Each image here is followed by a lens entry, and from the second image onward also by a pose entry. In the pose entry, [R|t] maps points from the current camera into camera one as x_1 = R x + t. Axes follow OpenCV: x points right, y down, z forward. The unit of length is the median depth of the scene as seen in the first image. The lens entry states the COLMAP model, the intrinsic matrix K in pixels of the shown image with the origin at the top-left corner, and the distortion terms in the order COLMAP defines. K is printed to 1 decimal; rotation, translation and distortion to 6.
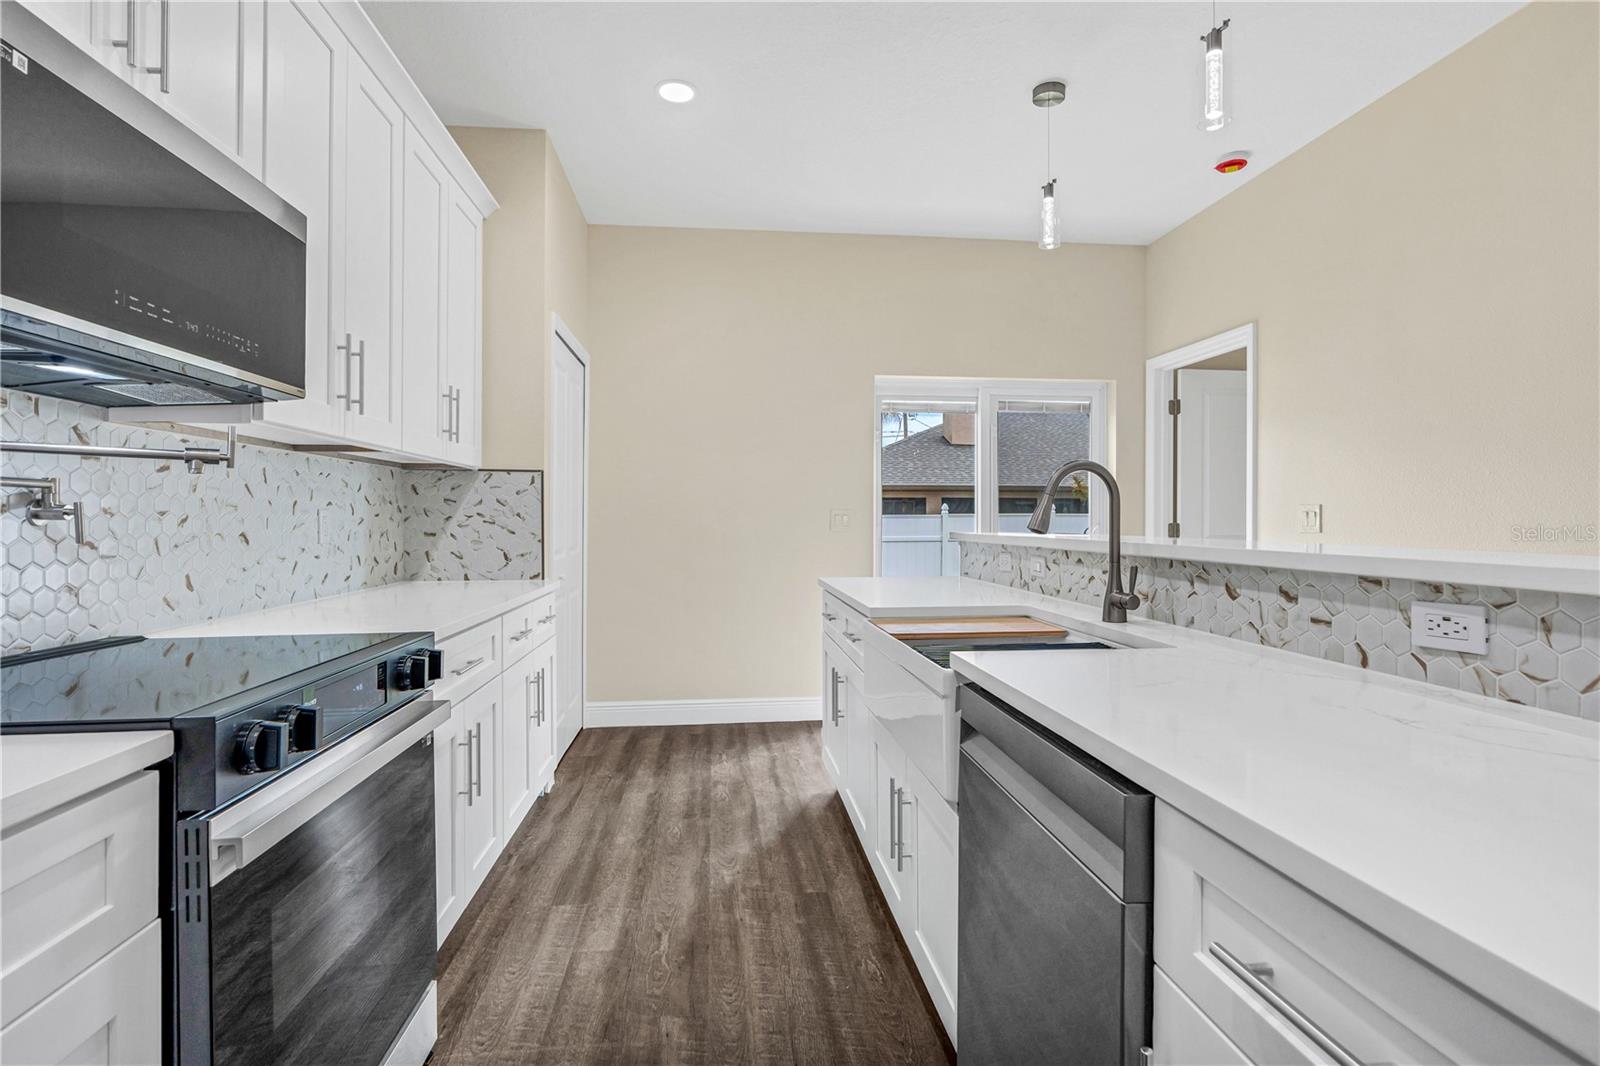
lens RADIAL K [[790.0, 0, 790.9], [0, 790.0, 516.9], [0, 0, 1]] dist [0.001136, -0.000962]
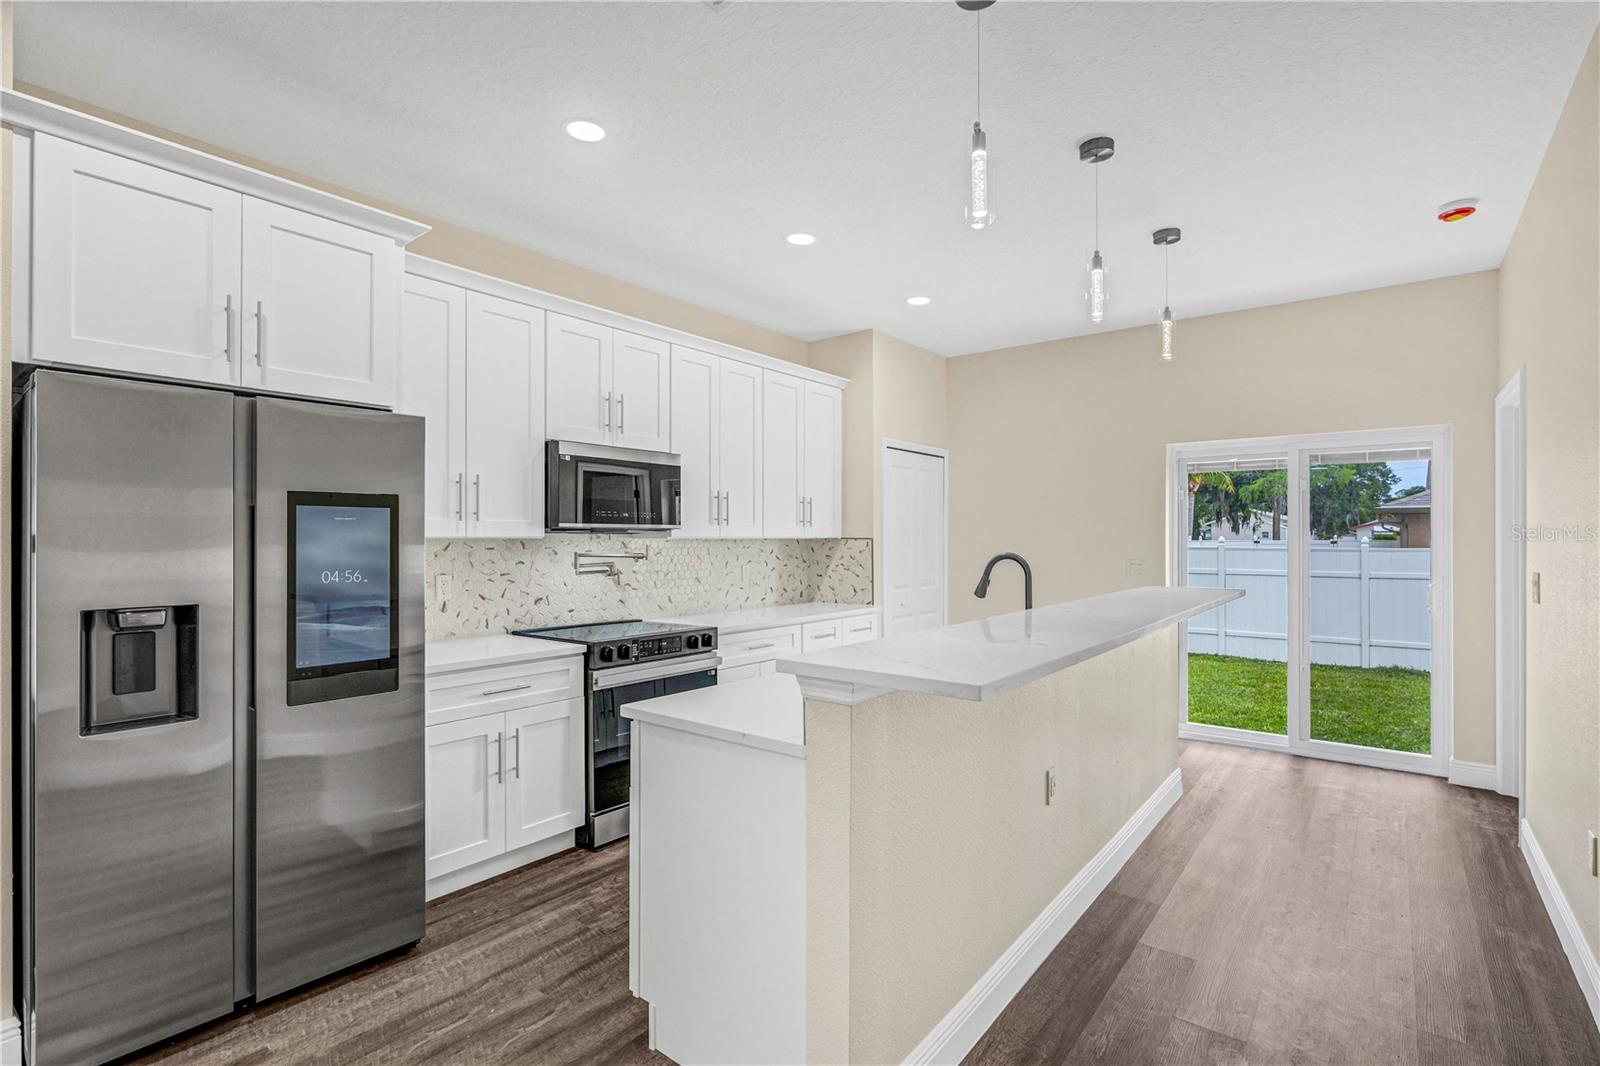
lens RADIAL K [[753.1, 0, 789.5], [0, 753.1, 536.2], [0, 0, 1]] dist [-0.011165, 0.004613]
pose [[0.713698, -0.004782, -0.700437, 0.995190], [0.004467, 0.999987, -0.002275, -0.092421], [0.700439, -0.001505, 0.713710, -0.345981]]
